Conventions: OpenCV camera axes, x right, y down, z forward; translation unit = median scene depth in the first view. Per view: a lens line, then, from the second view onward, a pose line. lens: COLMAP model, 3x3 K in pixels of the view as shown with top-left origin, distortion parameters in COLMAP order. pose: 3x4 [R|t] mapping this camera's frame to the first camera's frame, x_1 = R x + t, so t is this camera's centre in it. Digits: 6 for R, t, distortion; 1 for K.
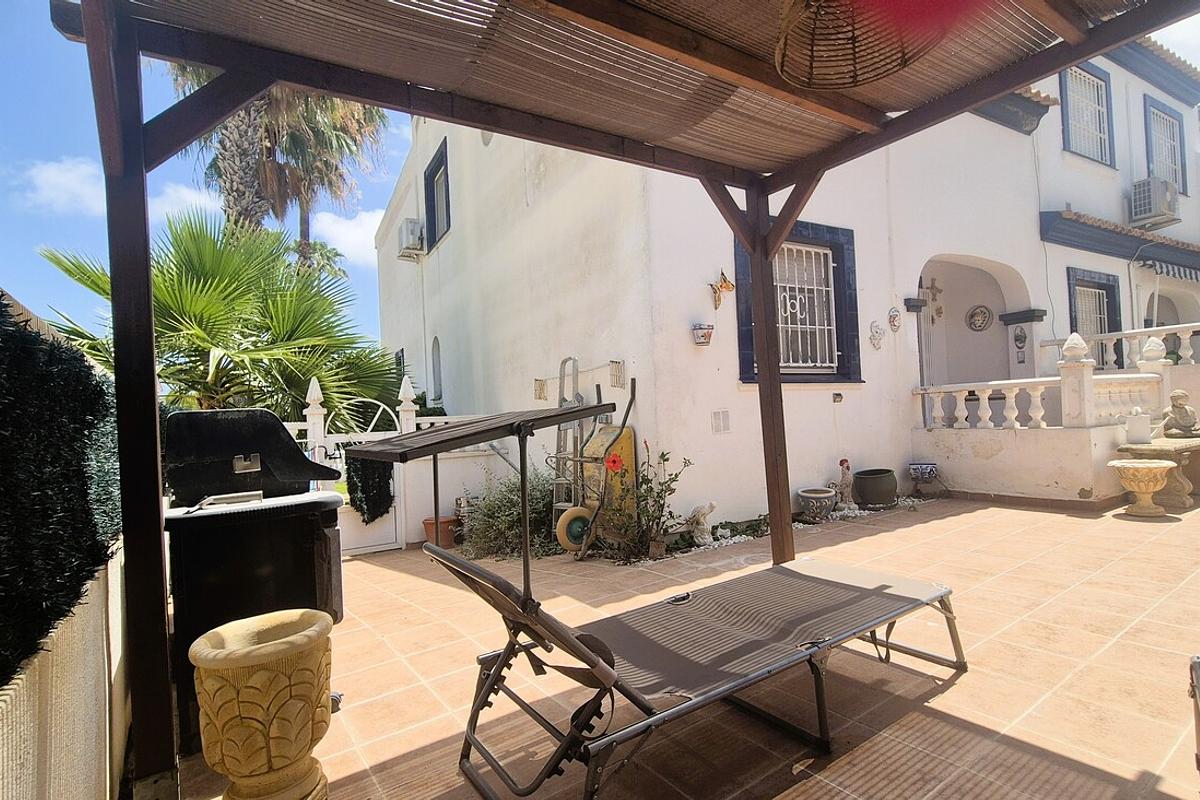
lens RADIAL K [[590.7, 0, 600.3], [0, 590.7, 397.3], [0, 0, 1]] dist [0.004325, 0.001511]
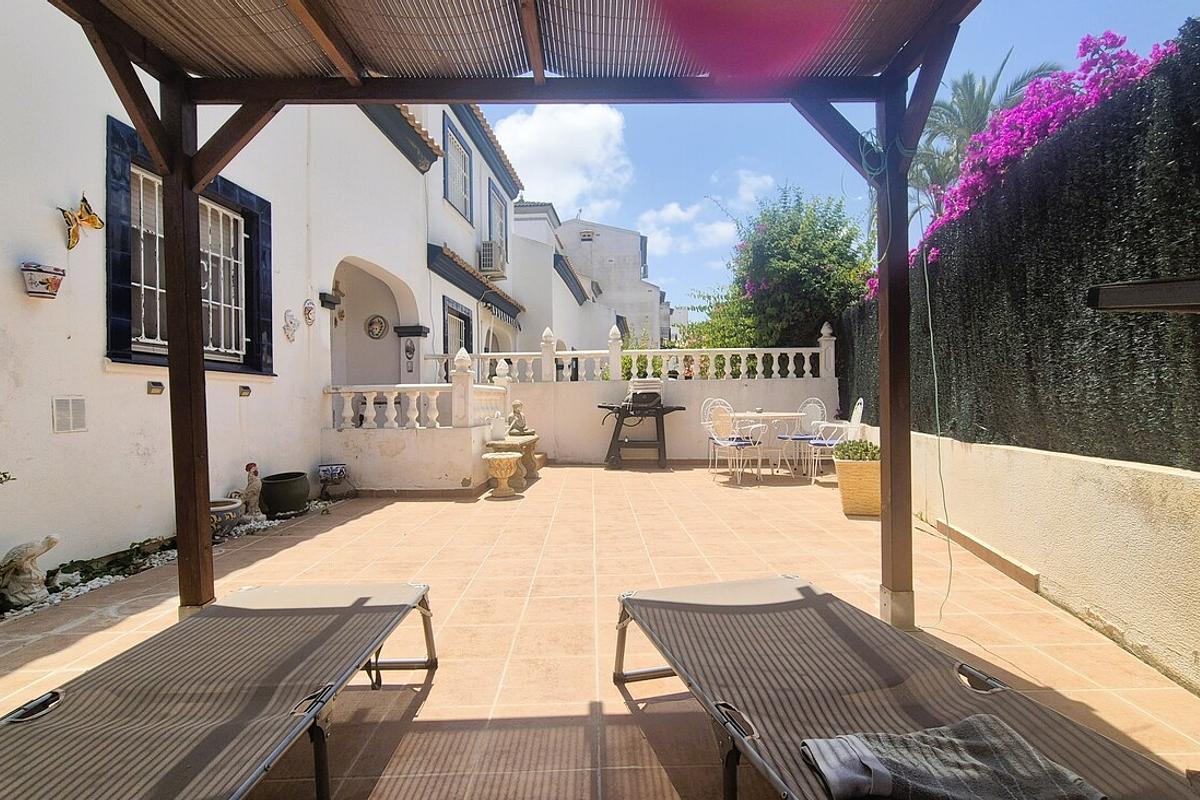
lens RADIAL K [[590.7, 0, 603.4], [0, 590.7, 403.1], [0, 0, 1]] dist [0.004325, 0.001511]
pose [[0.551087, 0.042376, 0.833371, -0.026382], [-0.040551, 0.998890, -0.023976, 0.019595], [-0.833462, -0.020581, 0.552194, 0.114028]]
